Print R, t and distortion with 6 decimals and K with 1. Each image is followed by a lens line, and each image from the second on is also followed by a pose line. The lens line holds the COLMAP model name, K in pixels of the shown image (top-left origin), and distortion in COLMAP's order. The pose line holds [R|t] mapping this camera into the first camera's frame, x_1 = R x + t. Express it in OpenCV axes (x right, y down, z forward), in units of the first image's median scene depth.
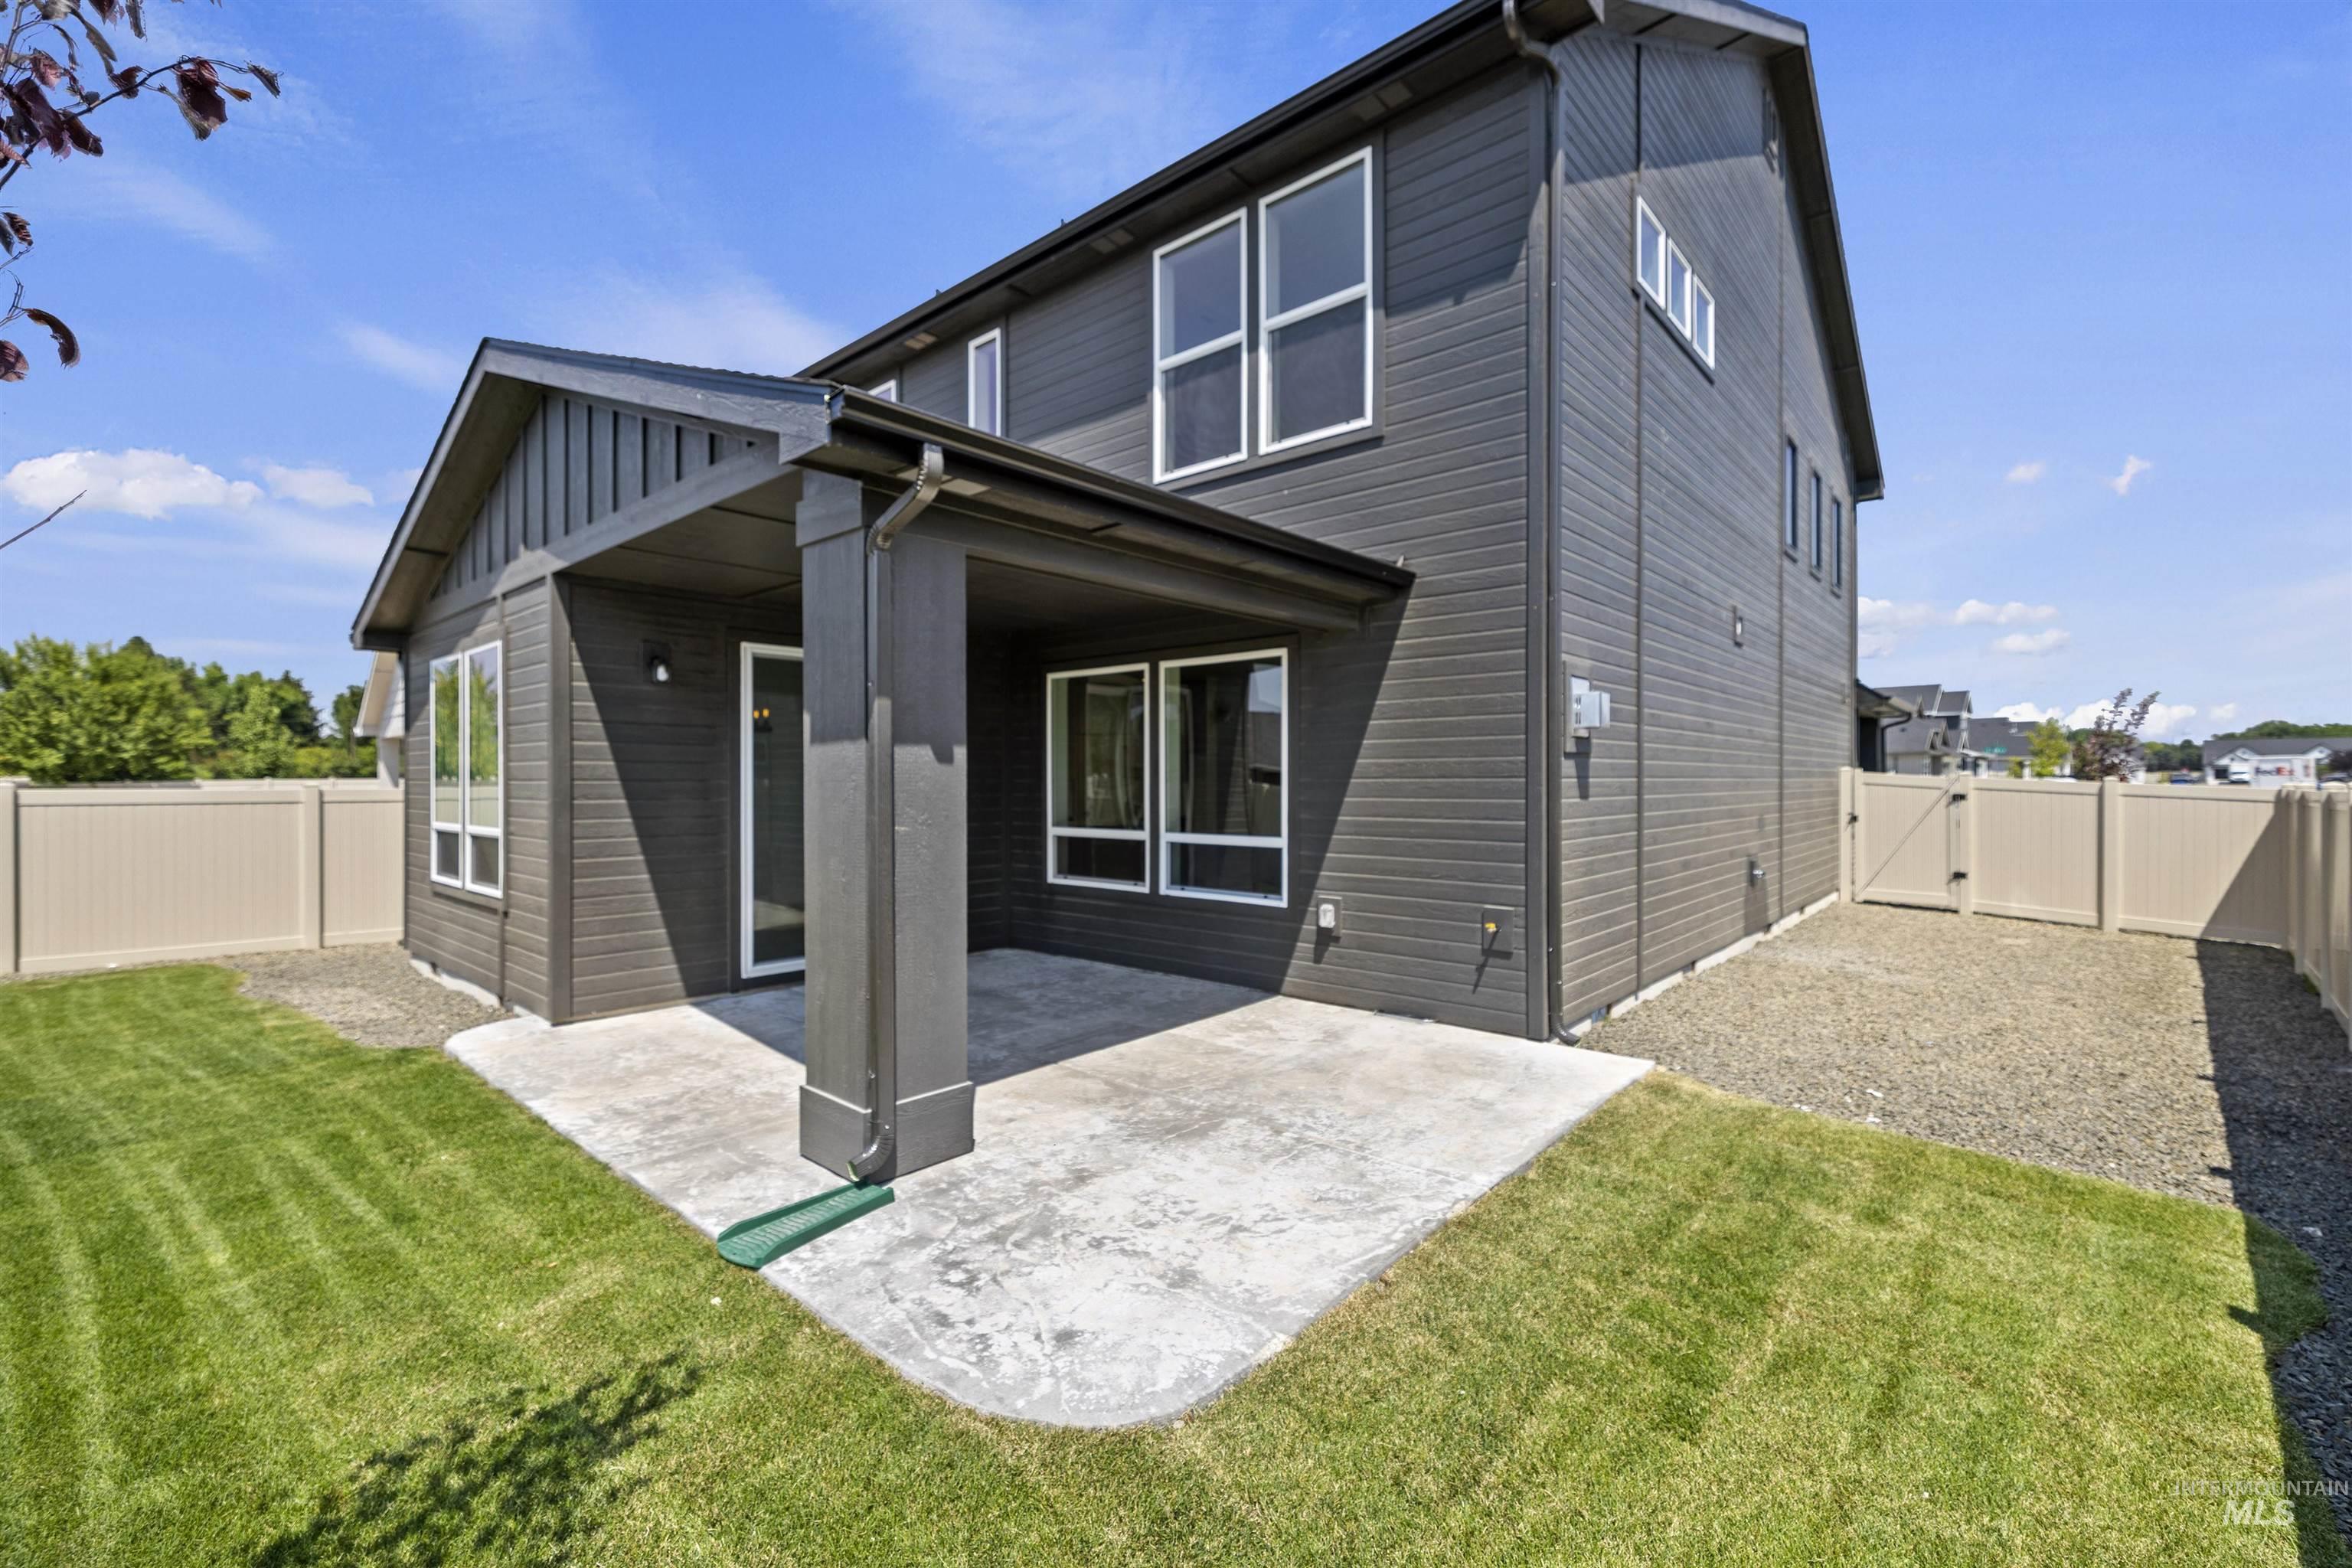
lens RADIAL K [[1003.9, 0, 1174.6], [0, 1003.9, 772.5], [0, 0, 1]] dist [0.001990, -0.000022]
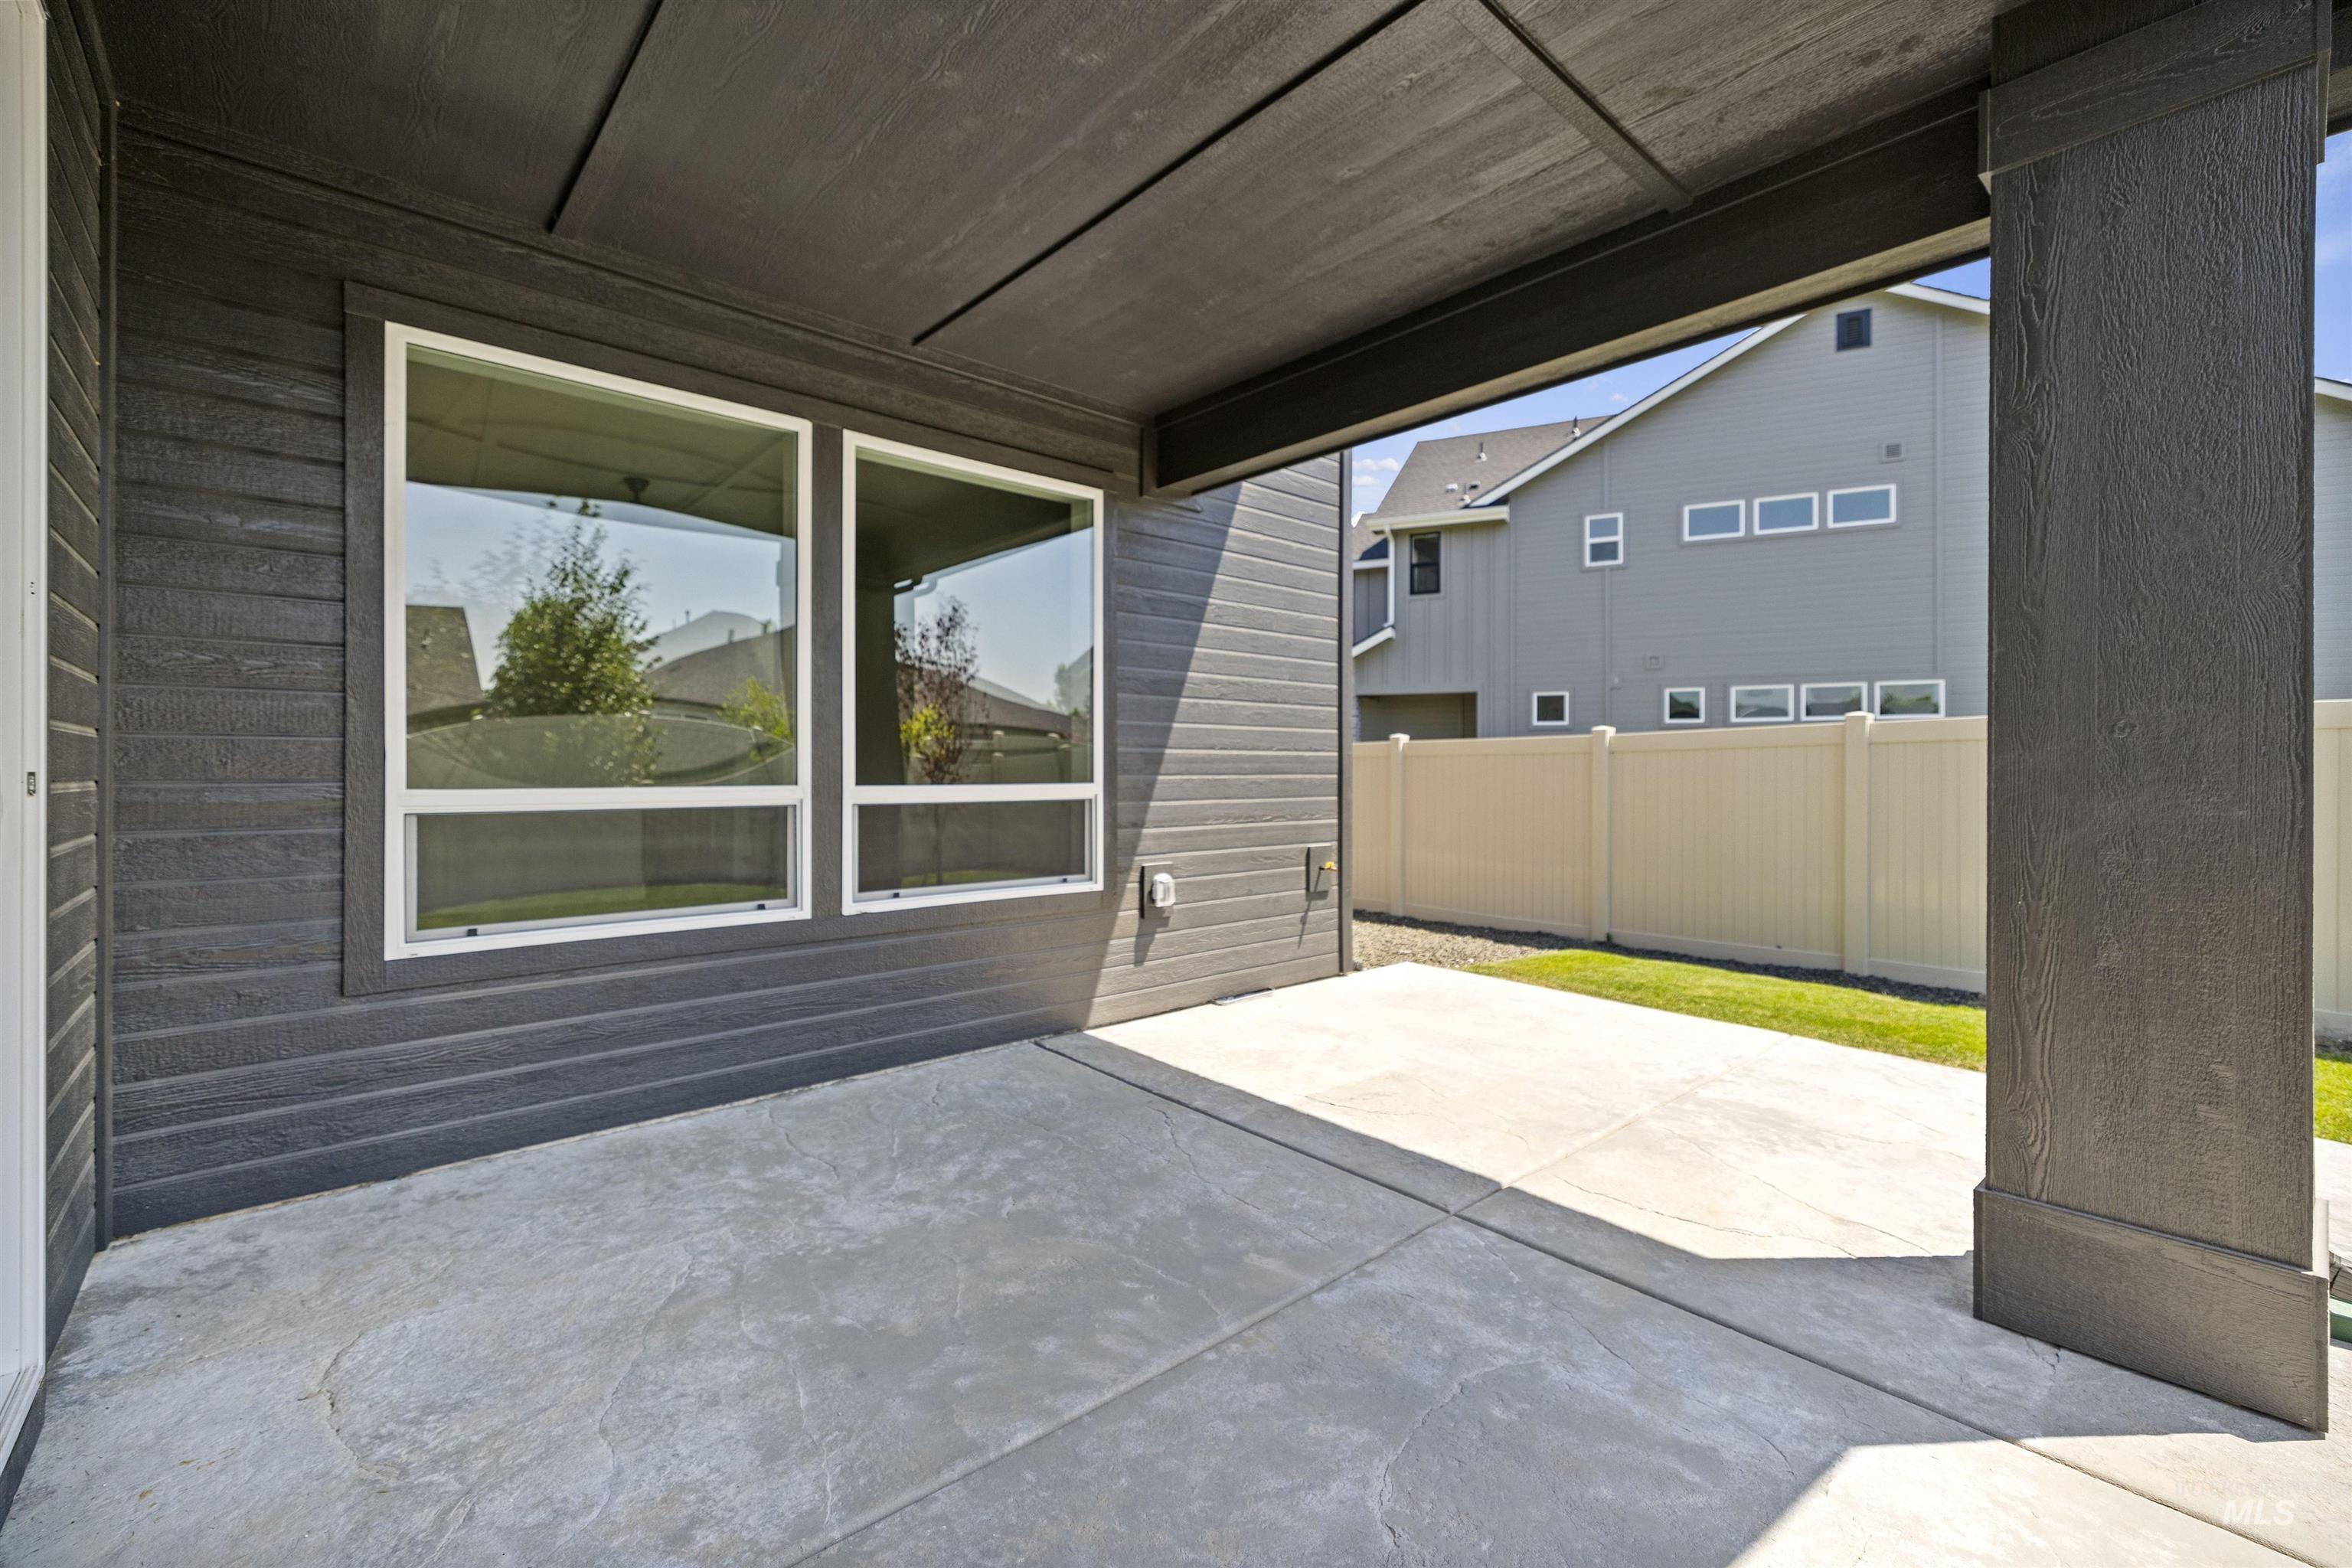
lens RADIAL K [[989.2, 0, 1180.8], [0, 989.2, 763.9], [0, 0, 1]] dist [0.000123, -0.000114]
pose [[0.109041, 0.009612, 0.993991, -0.509065], [-0.007961, 0.999930, -0.008796, 0.056818], [-0.994005, -0.006954, 0.109110, 0.862379]]
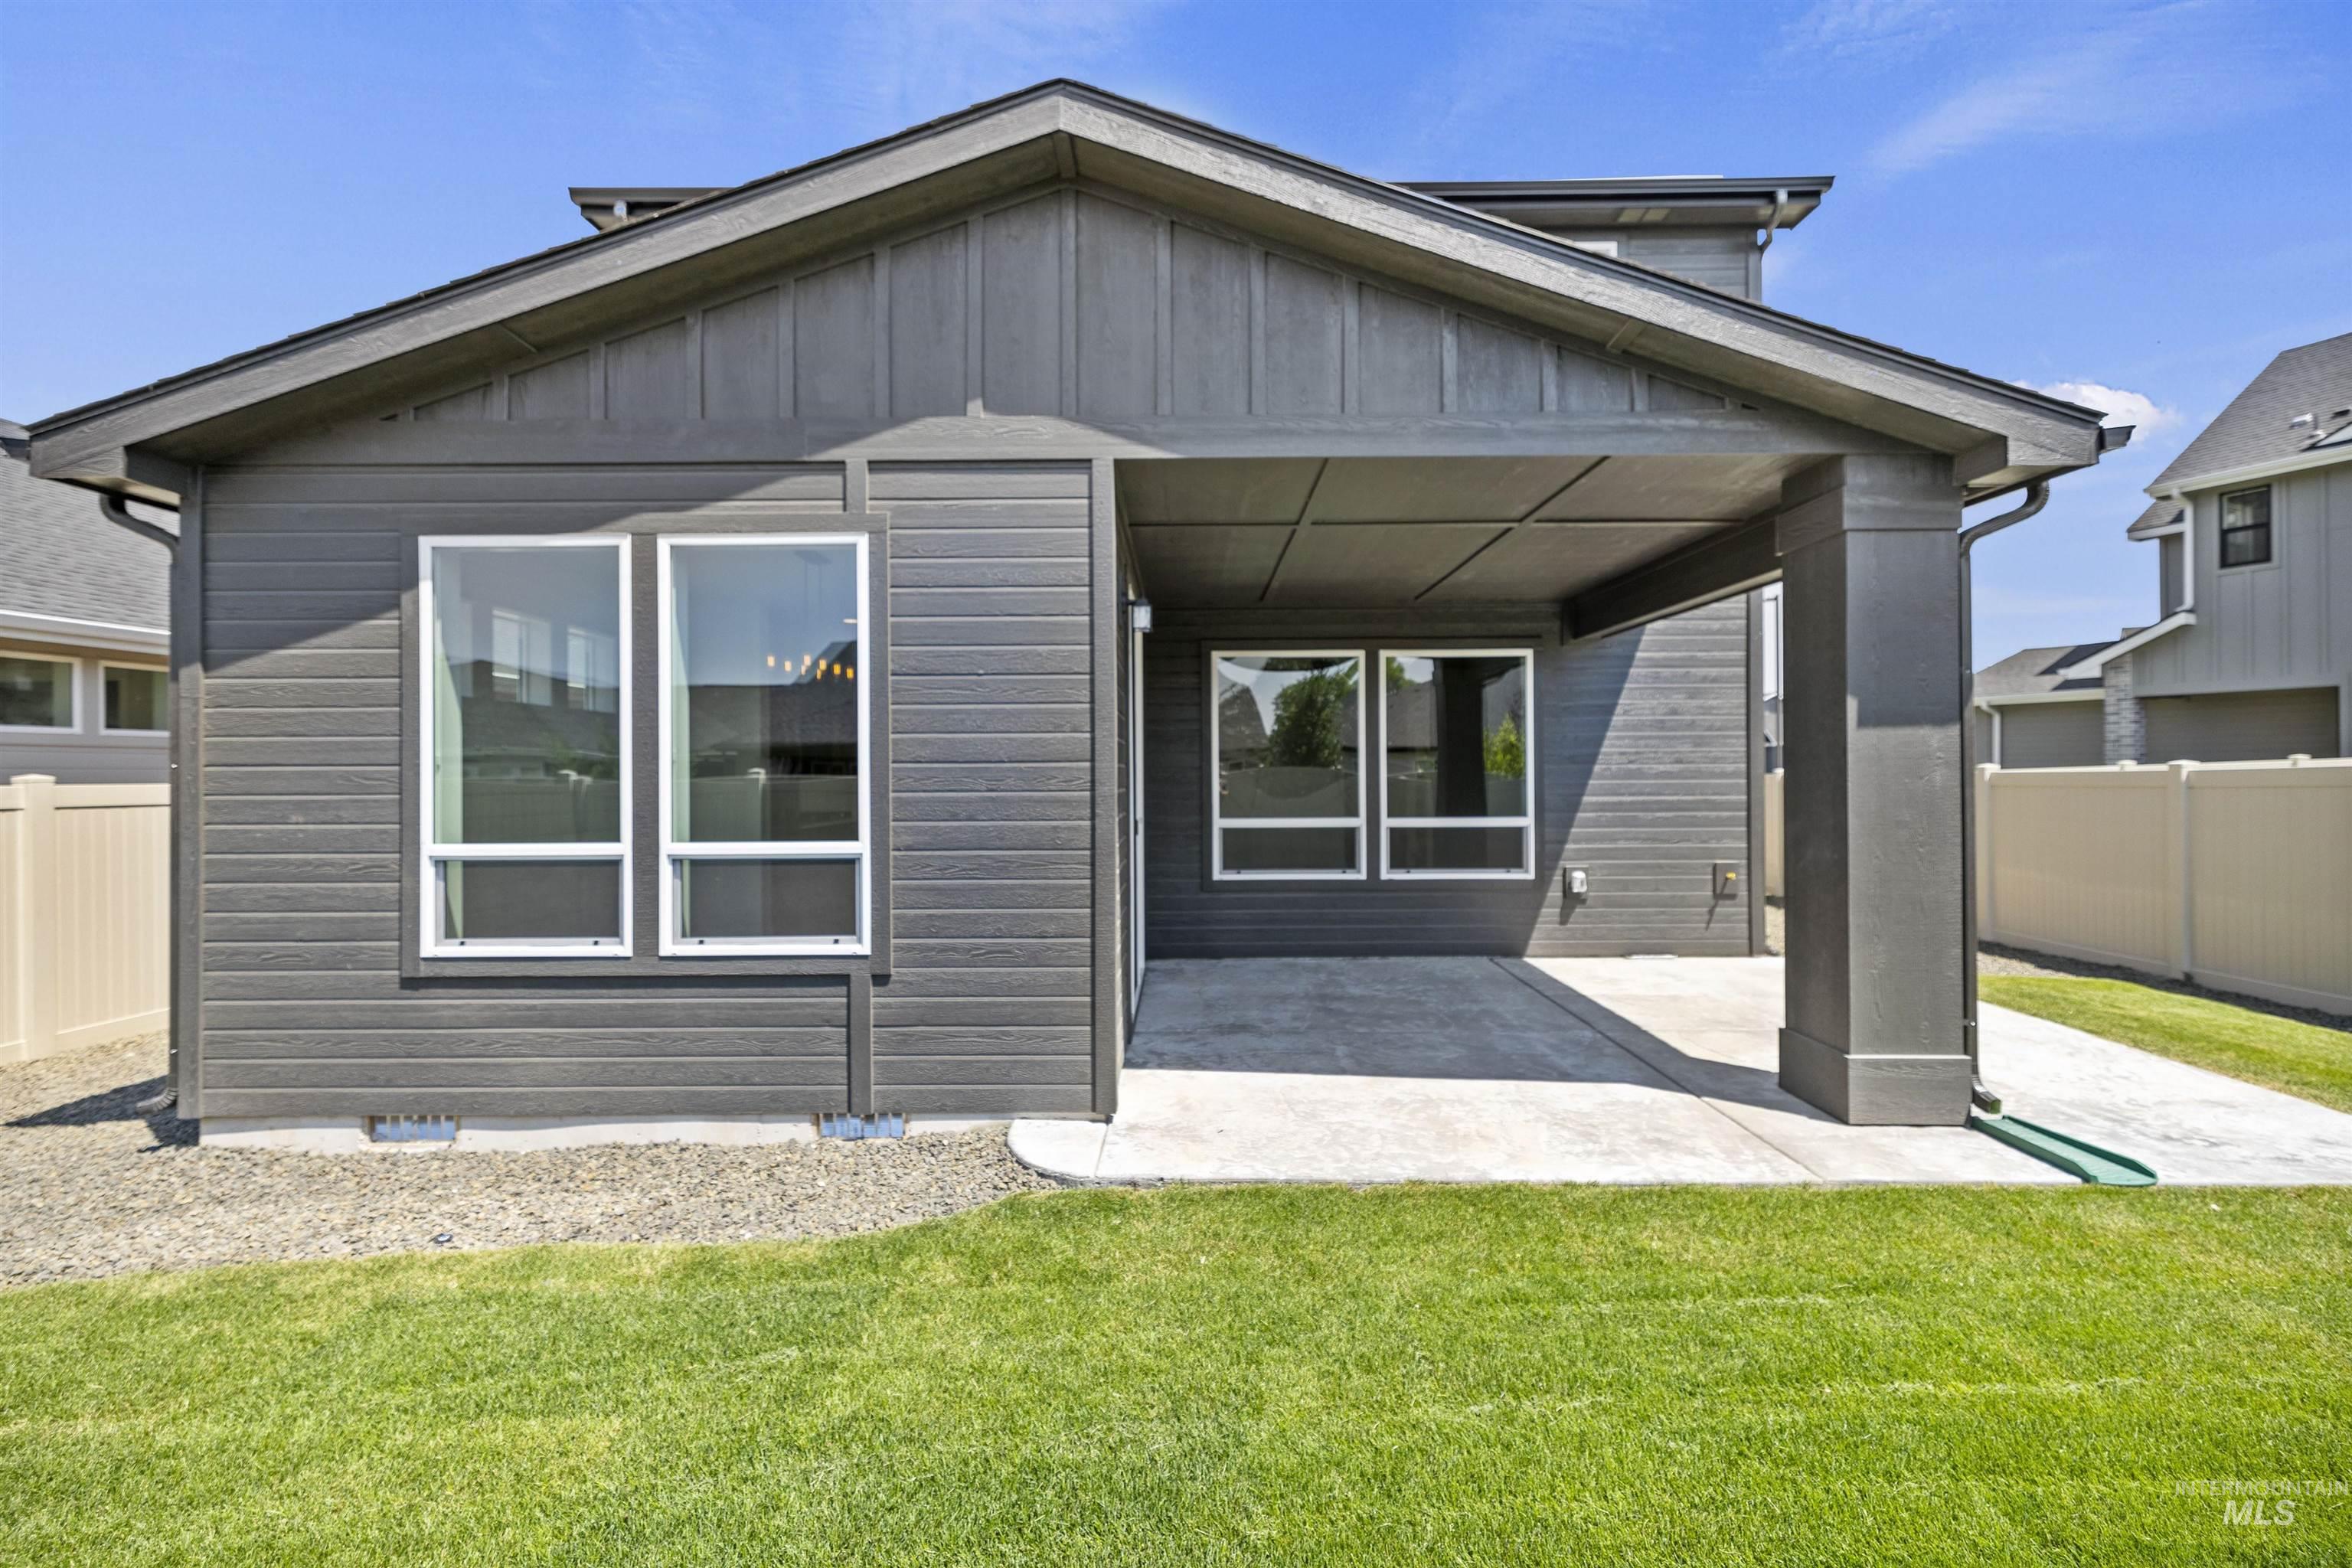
lens RADIAL K [[1003.9, 0, 1174.6], [0, 1003.9, 772.5], [0, 0, 1]] dist [0.001990, -0.000022]
pose [[0.738005, 0.005051, 0.674776, -0.931650], [-0.002183, 0.999985, -0.005098, 0.021035], [-0.674791, 0.002289, 0.738005, 0.429038]]
